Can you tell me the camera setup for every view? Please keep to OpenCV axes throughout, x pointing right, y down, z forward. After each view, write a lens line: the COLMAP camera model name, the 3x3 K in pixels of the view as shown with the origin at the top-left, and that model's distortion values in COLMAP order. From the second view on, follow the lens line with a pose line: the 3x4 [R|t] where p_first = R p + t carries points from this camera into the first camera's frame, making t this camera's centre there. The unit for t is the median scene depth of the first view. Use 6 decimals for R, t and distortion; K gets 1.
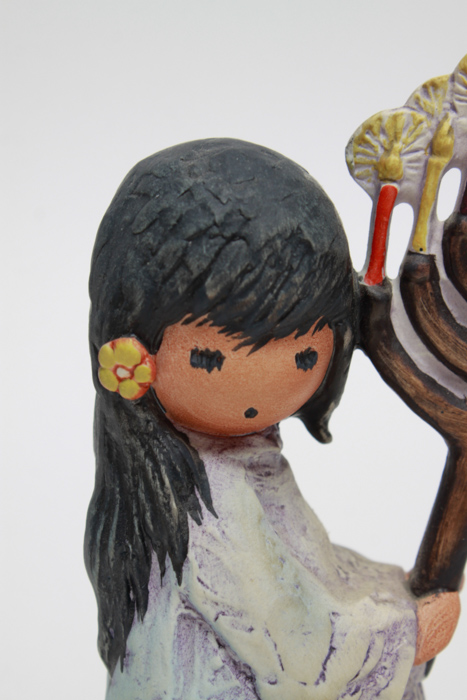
lens RADIAL K [[1747.0, 0, 233.5], [0, 1747.0, 350.0], [0, 0, 1]] dist [-0.004026, -0.126270]
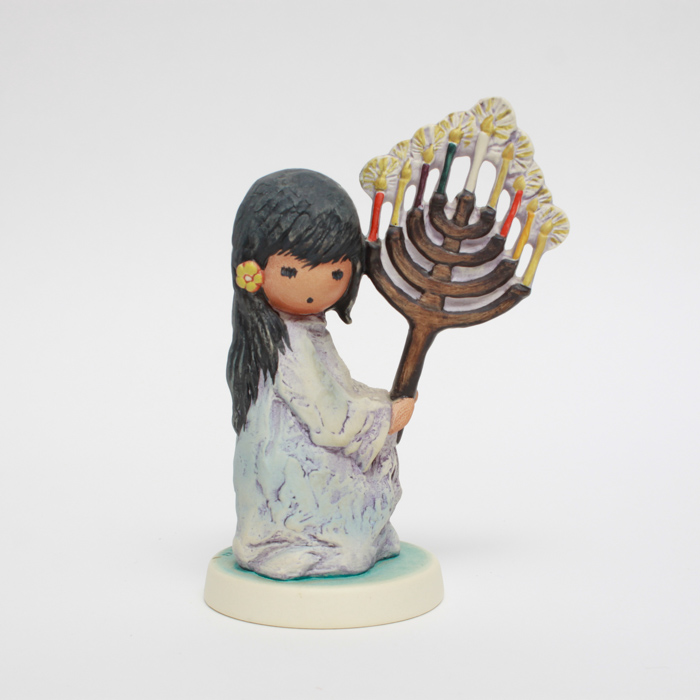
lens RADIAL K [[1319.0, 0, 350.0], [0, 1319.0, 350.0], [0, 0, 1]] dist [-0.200496, -0.002654]
pose [[0.999526, 0.018476, 0.024625, 0.019512], [-0.018227, 0.999781, -0.010273, 0.107002], [-0.024809, 0.009820, 0.999644, -0.537096]]
